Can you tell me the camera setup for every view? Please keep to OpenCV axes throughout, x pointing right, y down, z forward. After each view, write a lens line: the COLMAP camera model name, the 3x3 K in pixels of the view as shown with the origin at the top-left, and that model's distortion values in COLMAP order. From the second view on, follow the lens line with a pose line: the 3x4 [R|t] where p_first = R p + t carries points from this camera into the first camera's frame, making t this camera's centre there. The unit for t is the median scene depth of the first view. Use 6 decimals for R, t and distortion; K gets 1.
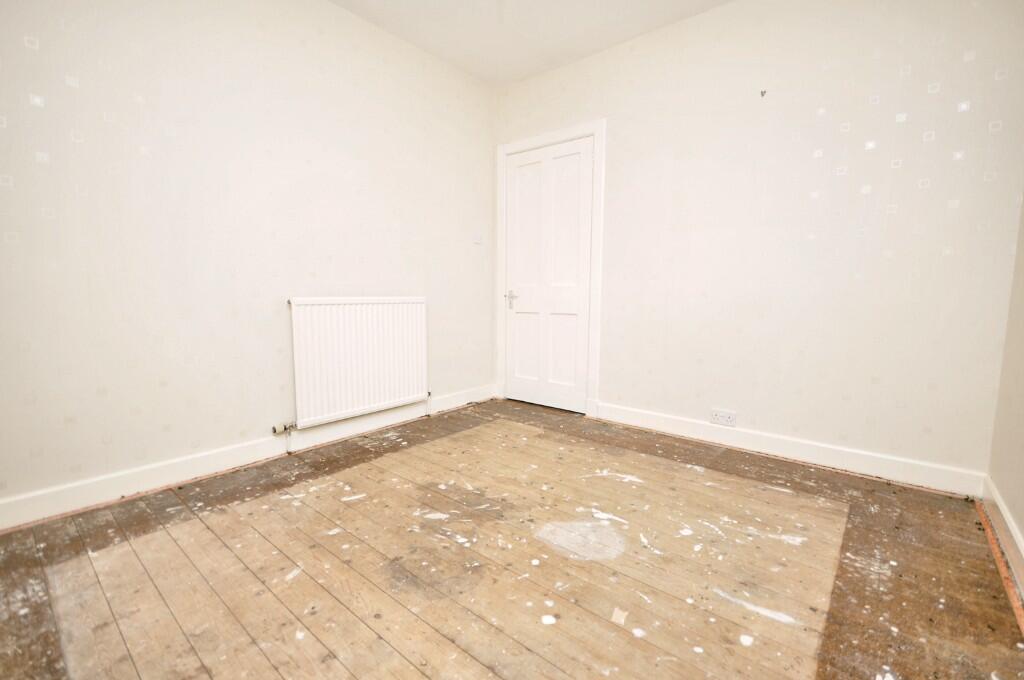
lens RADIAL K [[447.4, 0, 512.2], [0, 447.4, 339.8], [0, 0, 1]] dist [0.000537, -0.002174]
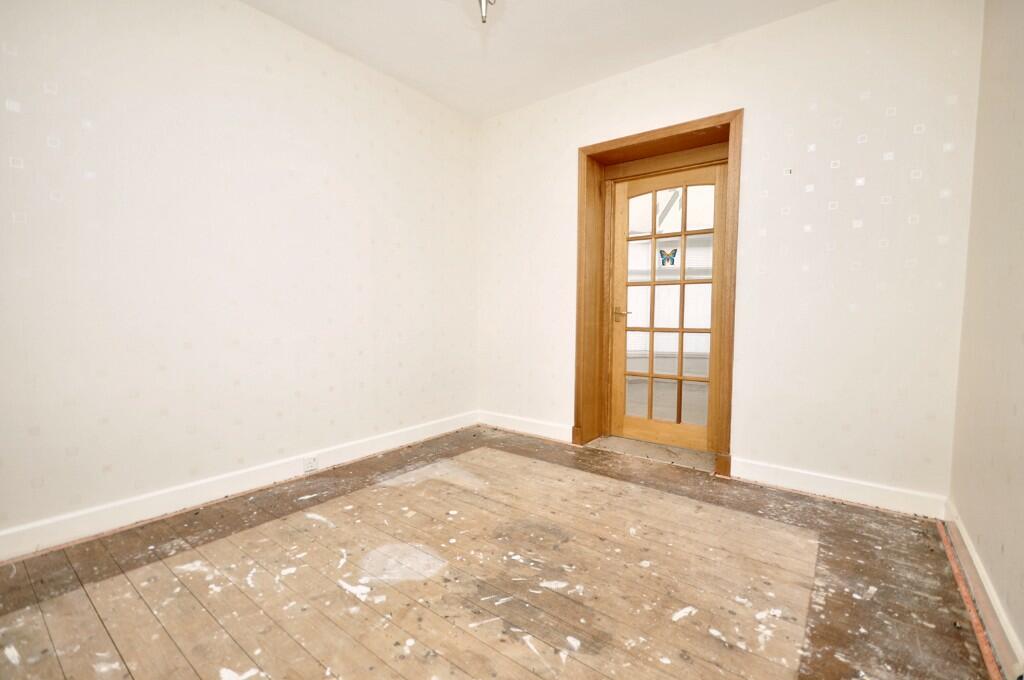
lens RADIAL K [[447.4, 0, 512.0], [0, 447.4, 339.9], [0, 0, 1]] dist [0.000537, -0.002174]
pose [[-0.999174, -0.008916, -0.039655, -0.051671], [-0.015432, 0.985804, 0.167187, -0.234609], [0.037601, 0.167661, -0.985127, 1.899931]]
